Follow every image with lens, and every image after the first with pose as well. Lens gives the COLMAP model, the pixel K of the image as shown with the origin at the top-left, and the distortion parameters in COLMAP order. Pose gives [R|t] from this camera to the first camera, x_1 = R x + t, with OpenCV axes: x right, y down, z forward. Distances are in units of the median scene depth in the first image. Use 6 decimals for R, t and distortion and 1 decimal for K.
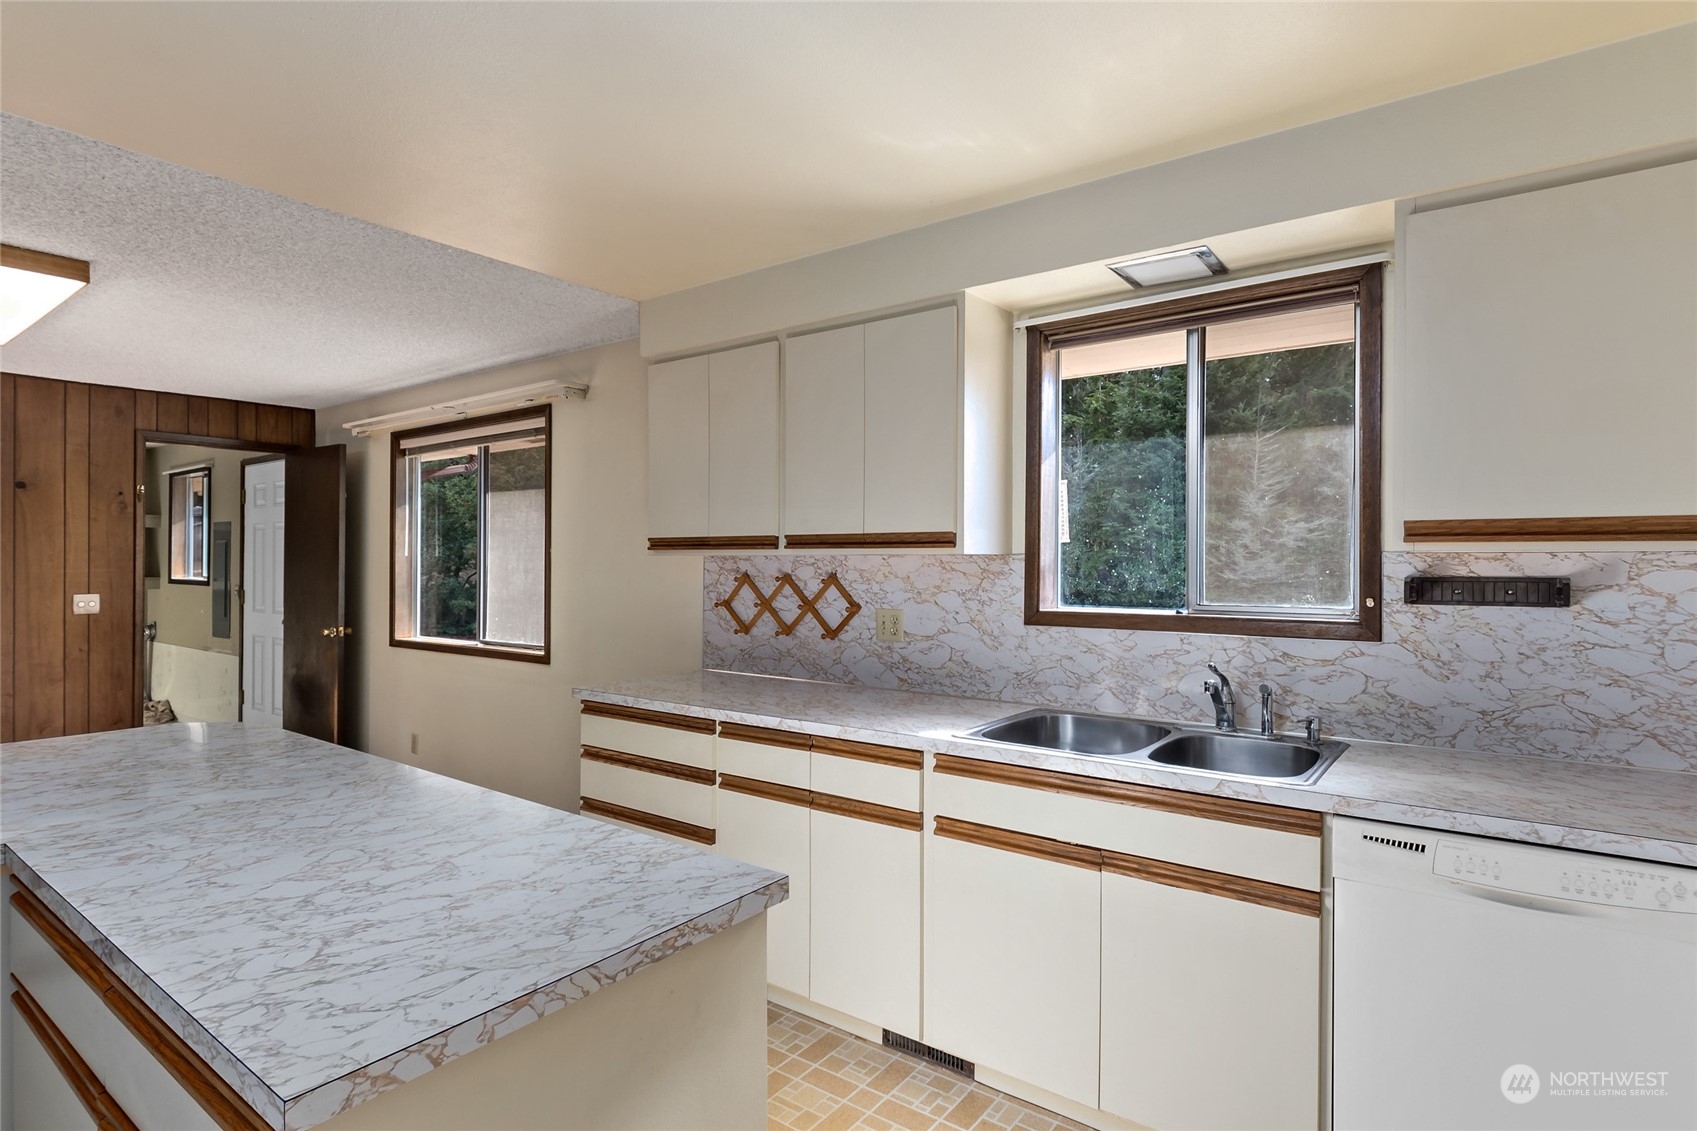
lens RADIAL K [[884.6, 0, 849.9], [0, 884.6, 563.7], [0, 0, 1]] dist [-0.000349, 0.003301]
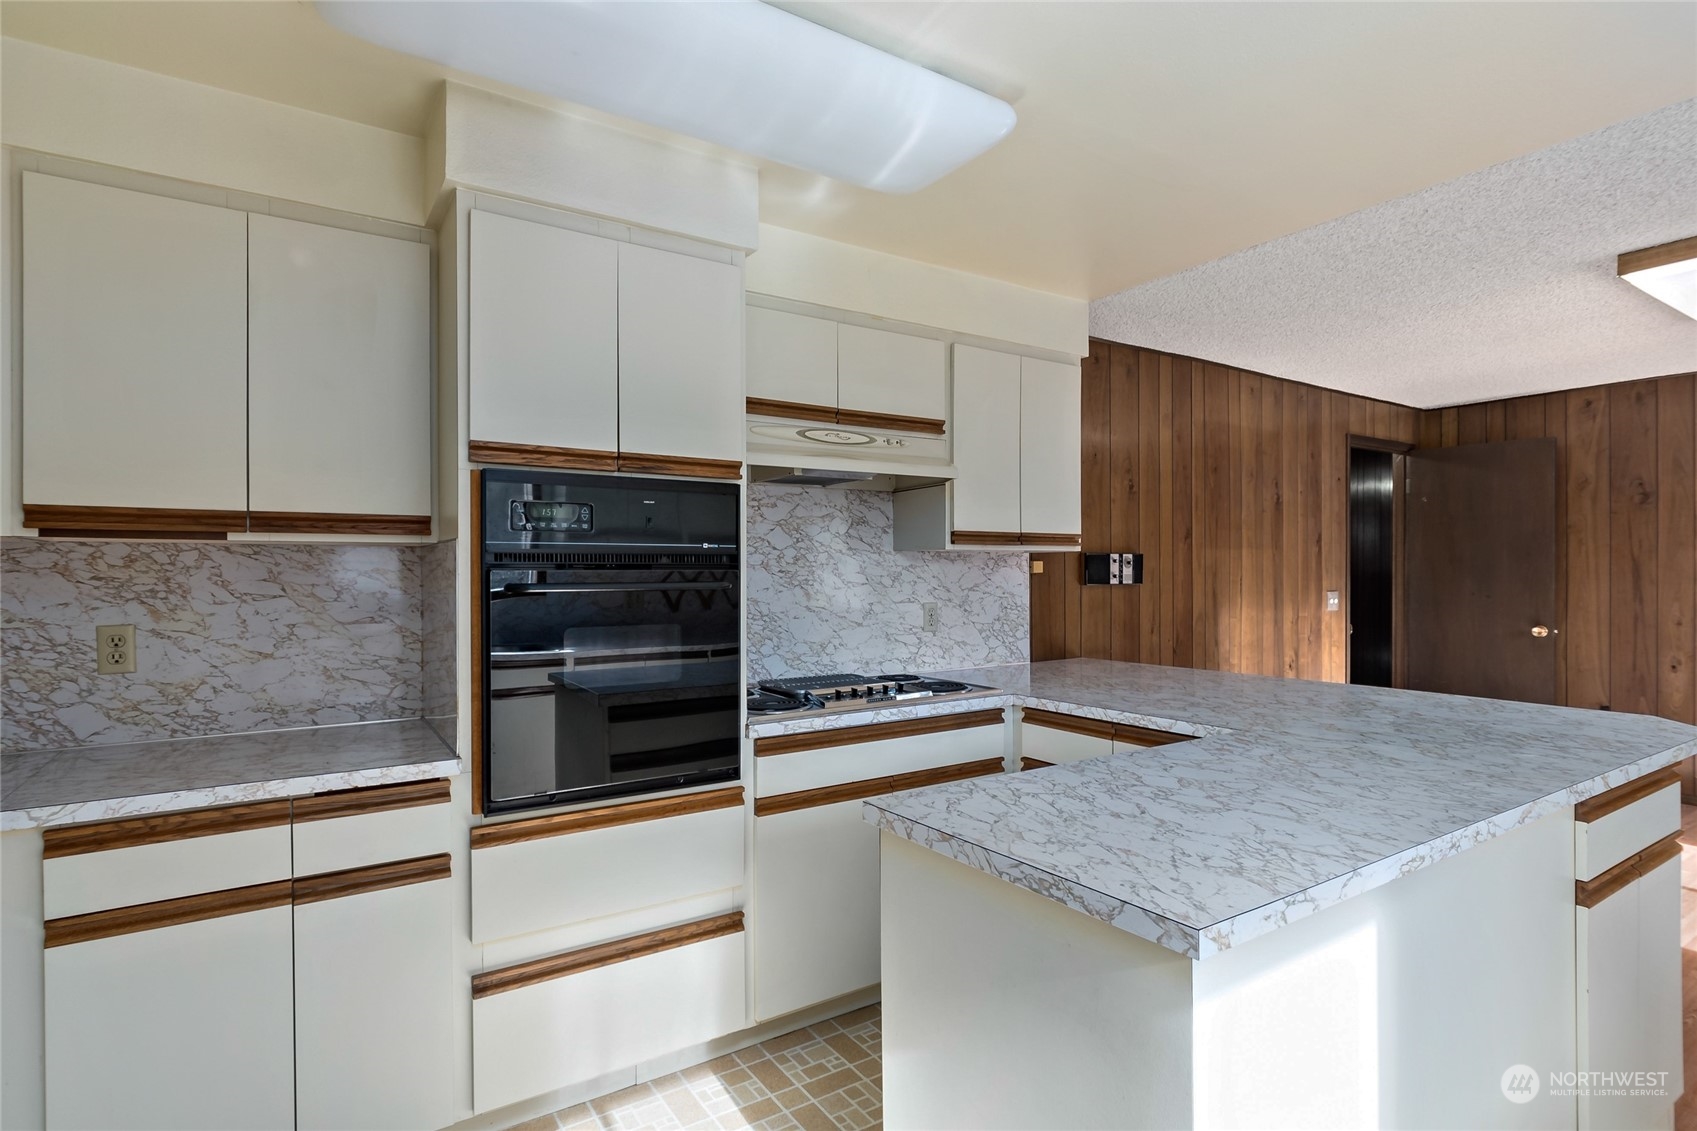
lens RADIAL K [[855.6, 0, 840.9], [0, 855.6, 576.0], [0, 0, 1]] dist [-0.010762, -0.001231]
pose [[-0.347486, 0.006322, -0.937664, 0.748058], [-0.001797, 0.999971, 0.007408, 0.056512], [0.937683, 0.004259, -0.347465, 1.031621]]
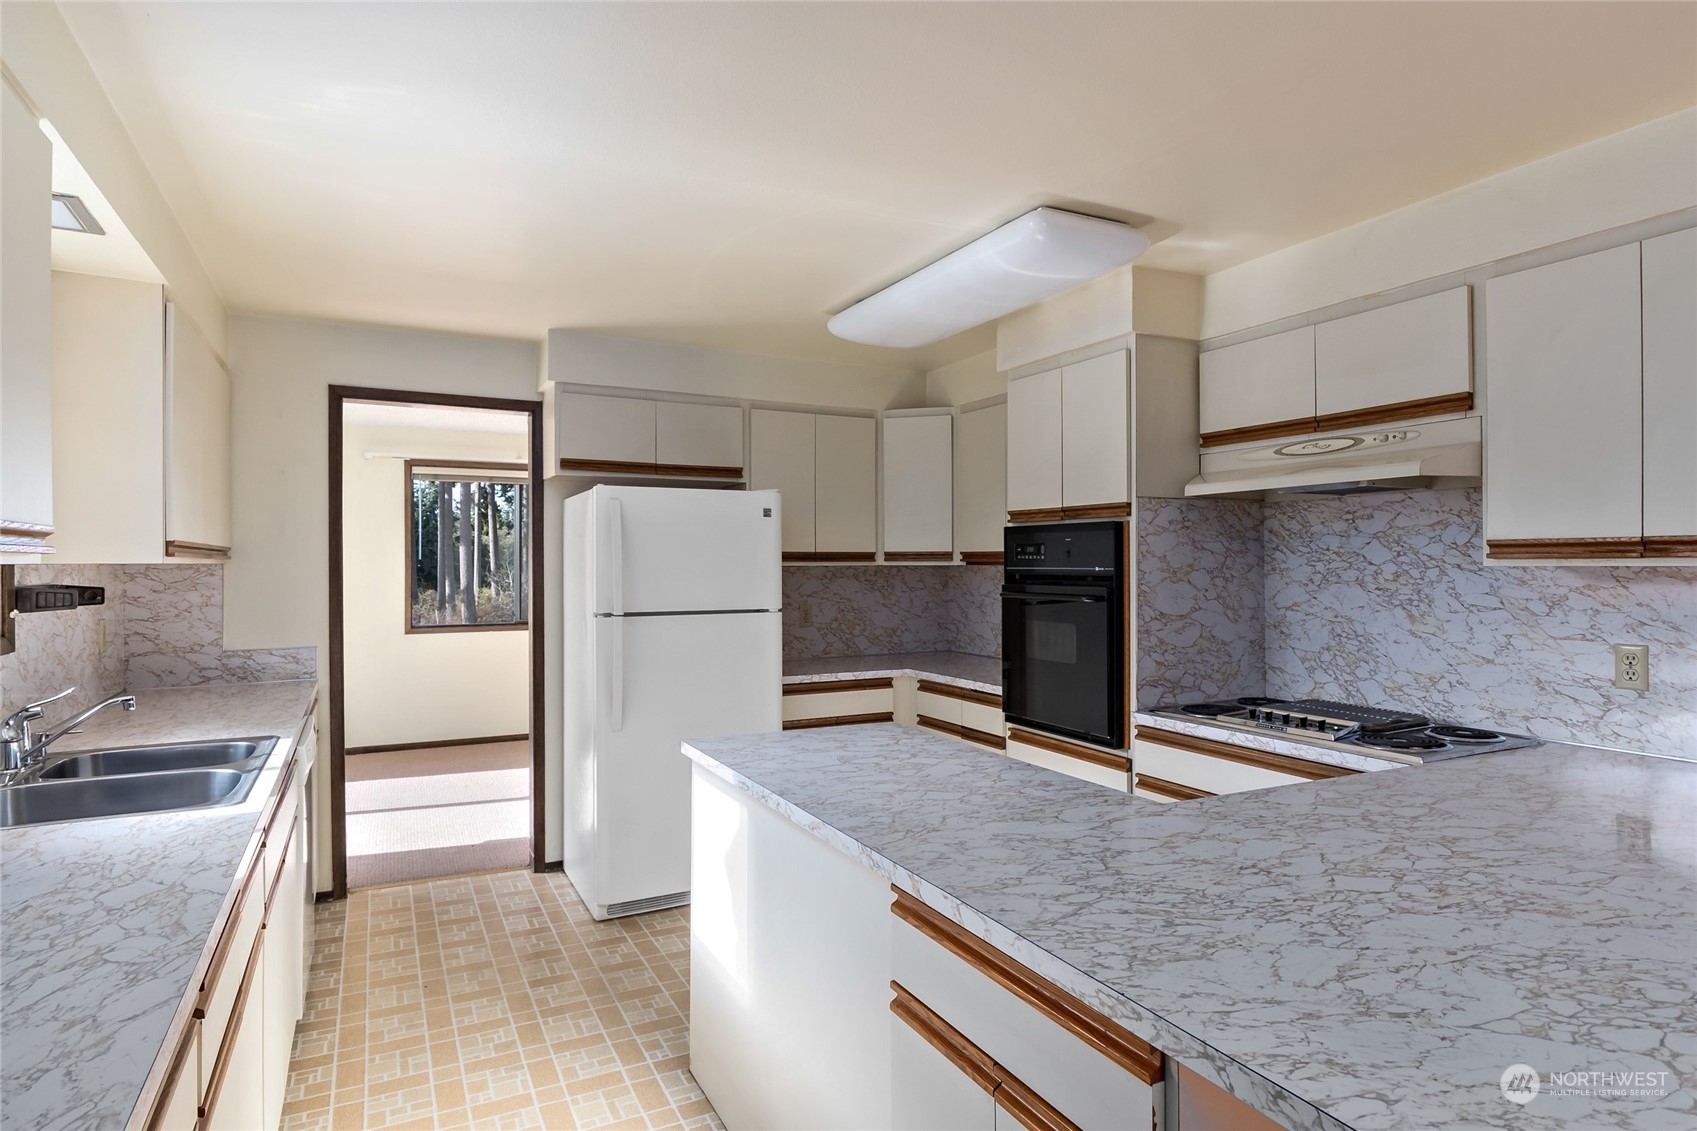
lens RADIAL K [[948.0, 0, 843.3], [0, 948.0, 557.4], [0, 0, 1]] dist [-0.009778, -0.003998]
pose [[-0.889185, 0.004968, 0.457521, -1.350128], [0.005055, 0.999987, -0.001034, -0.023529], [-0.457520, 0.001393, -0.889198, 2.802409]]
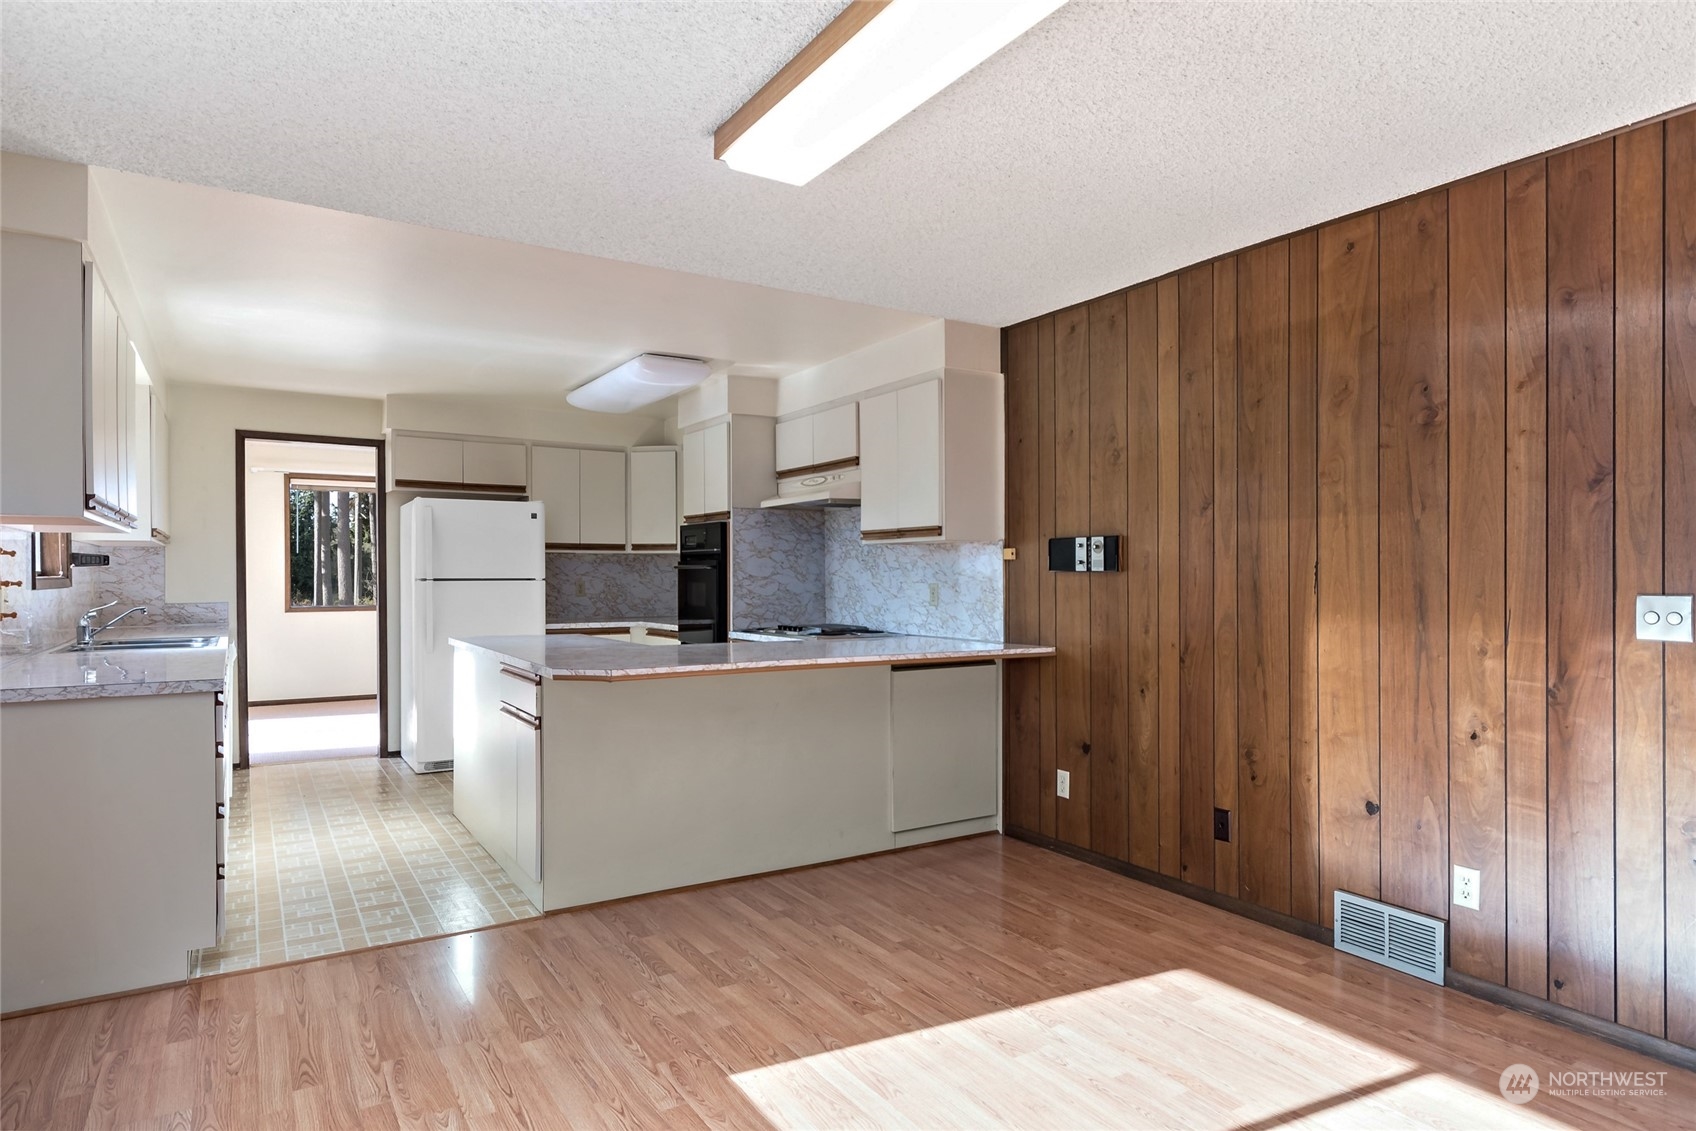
lens RADIAL K [[947.4, 0, 837.7], [0, 947.4, 577.0], [0, 0, 1]] dist [-0.009778, -0.003998]
pose [[-0.930934, -0.001018, 0.365186, -2.953742], [0.003229, 0.999934, 0.011020, 0.090586], [-0.365173, 0.011438, -0.930869, 4.113045]]
